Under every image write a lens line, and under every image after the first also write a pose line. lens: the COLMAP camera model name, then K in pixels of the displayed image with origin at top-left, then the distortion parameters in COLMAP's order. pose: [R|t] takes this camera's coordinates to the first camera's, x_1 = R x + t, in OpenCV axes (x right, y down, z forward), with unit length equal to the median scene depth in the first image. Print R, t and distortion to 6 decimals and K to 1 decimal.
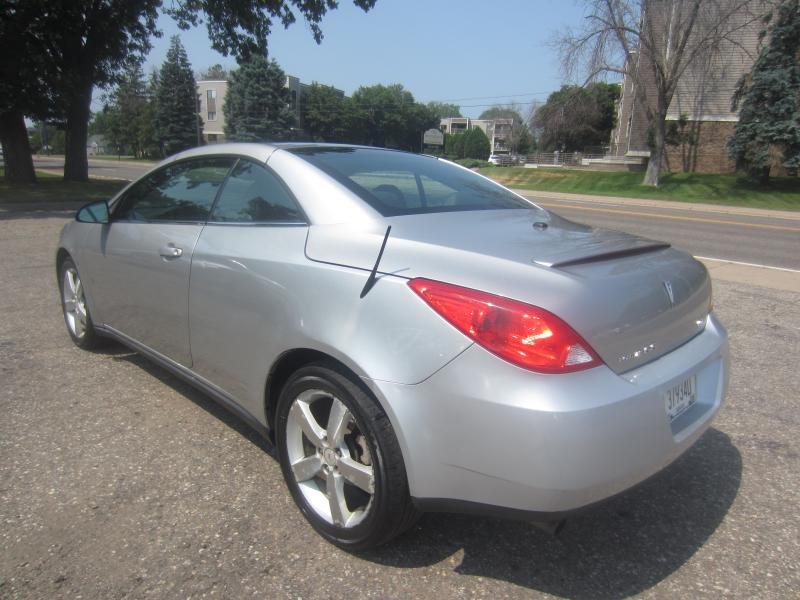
lens RADIAL K [[570.2, 0, 401.7], [0, 570.2, 300.6], [0, 0, 1]] dist [-0.028521, 0.007062]
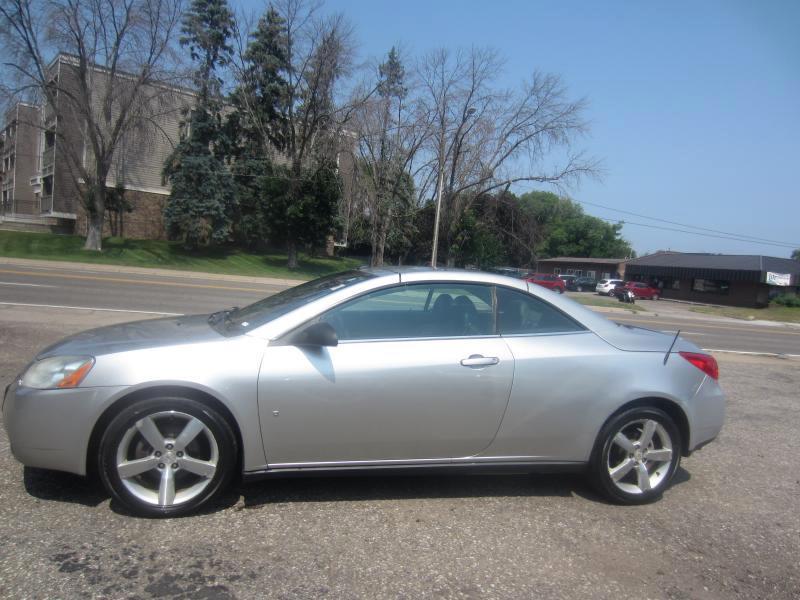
lens RADIAL K [[576.0, 0, 399.2], [0, 576.0, 303.9], [0, 0, 1]] dist [-0.024676, 0.007042]
pose [[0.510032, -0.056101, 0.858324, -0.209601], [0.136460, 0.990511, -0.016346, -0.028386], [-0.849262, 0.125464, 0.512848, 0.066171]]
